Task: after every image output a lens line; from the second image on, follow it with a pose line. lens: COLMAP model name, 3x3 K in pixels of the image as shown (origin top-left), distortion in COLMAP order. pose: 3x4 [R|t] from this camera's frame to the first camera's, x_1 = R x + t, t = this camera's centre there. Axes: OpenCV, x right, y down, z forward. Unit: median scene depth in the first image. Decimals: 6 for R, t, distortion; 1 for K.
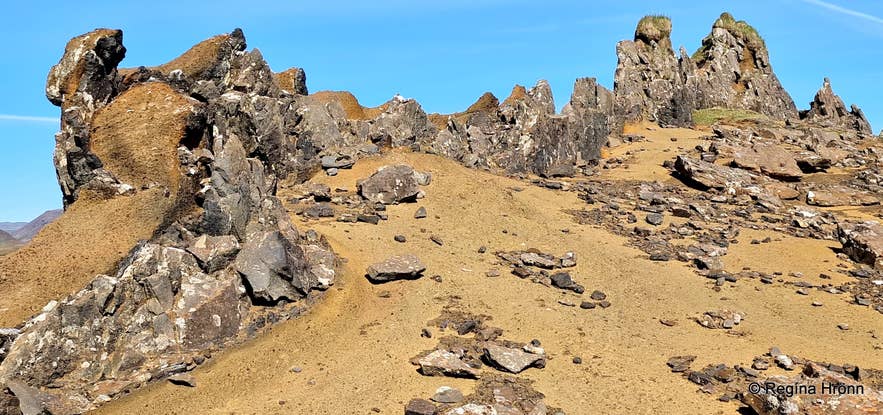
lens RADIAL K [[1049.2, 0, 443.1], [0, 1049.2, 203.0], [0, 0, 1]] dist [-0.052293, 0.000000]
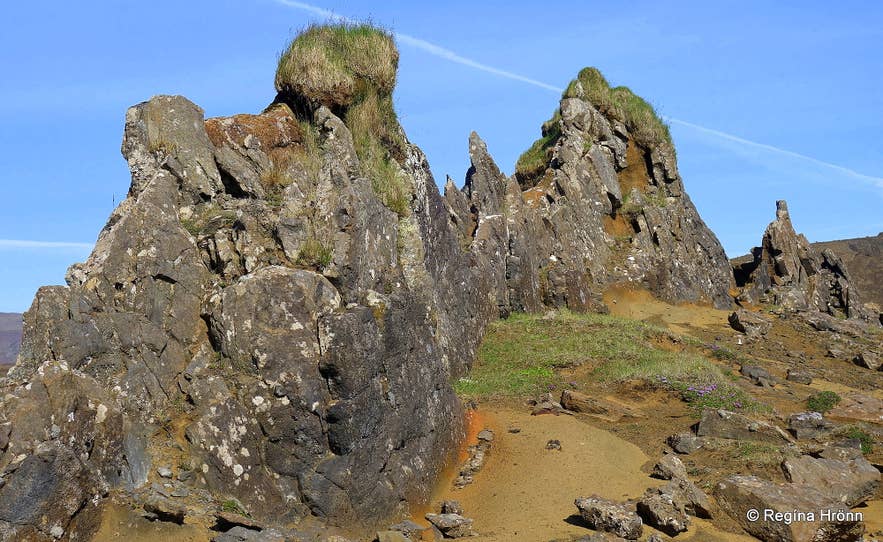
lens RADIAL K [[1253.9, 0, 440.3], [0, 1253.9, 268.6], [0, 0, 1]] dist [0.011373, 0.000000]
pose [[0.990622, -0.000443, 0.136631, 0.132794], [0.006943, 0.998866, -0.047102, -0.068424], [-0.136455, 0.047609, 0.989502, 0.474197]]
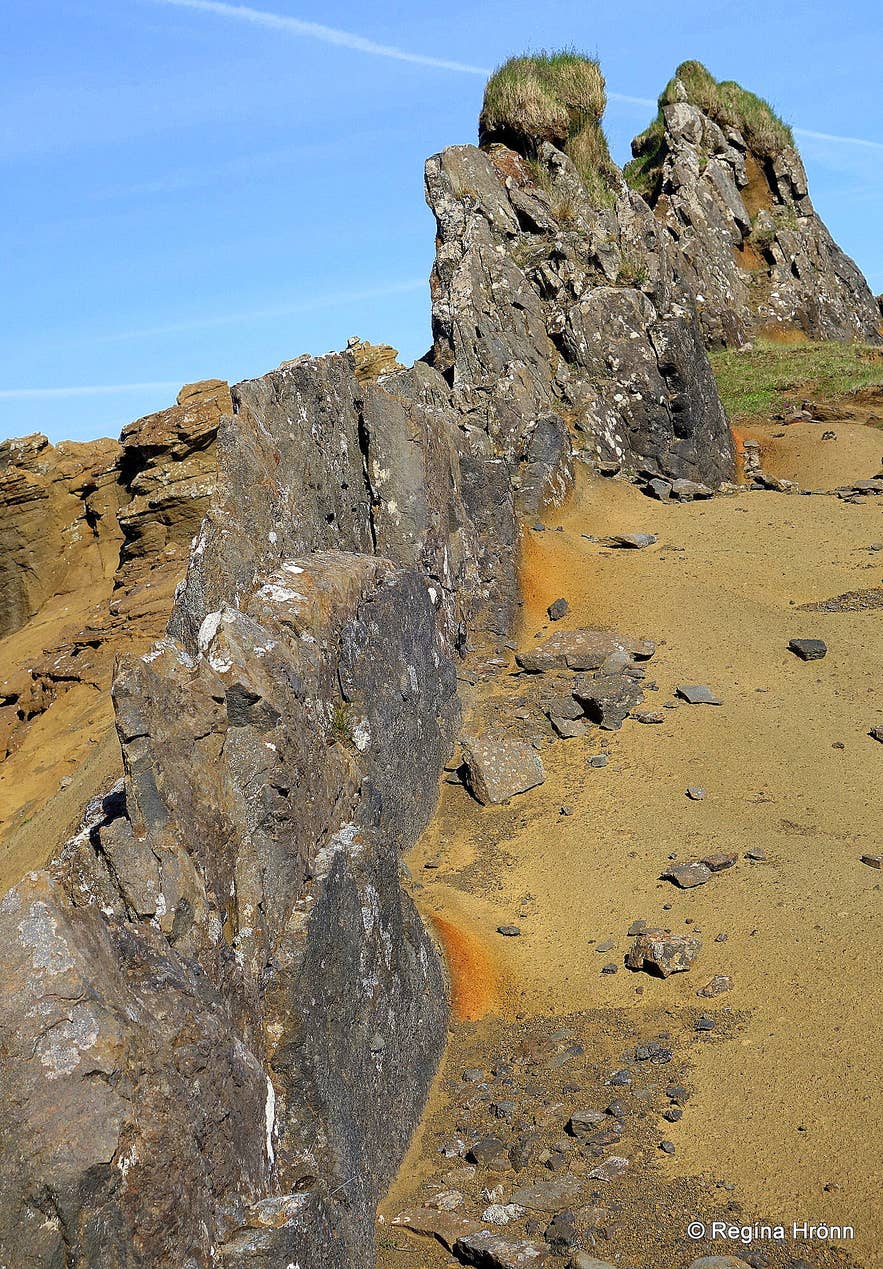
lens RADIAL K [[1874.1, 0, 440.0], [0, 1874.1, 636.8], [0, 0, 1]] dist [0.001223, 0.000000]
pose [[0.979863, -0.124690, 0.155951, 0.054807], [0.111338, 0.989549, 0.091636, -0.052195], [-0.165747, -0.072428, 0.983505, 0.355997]]
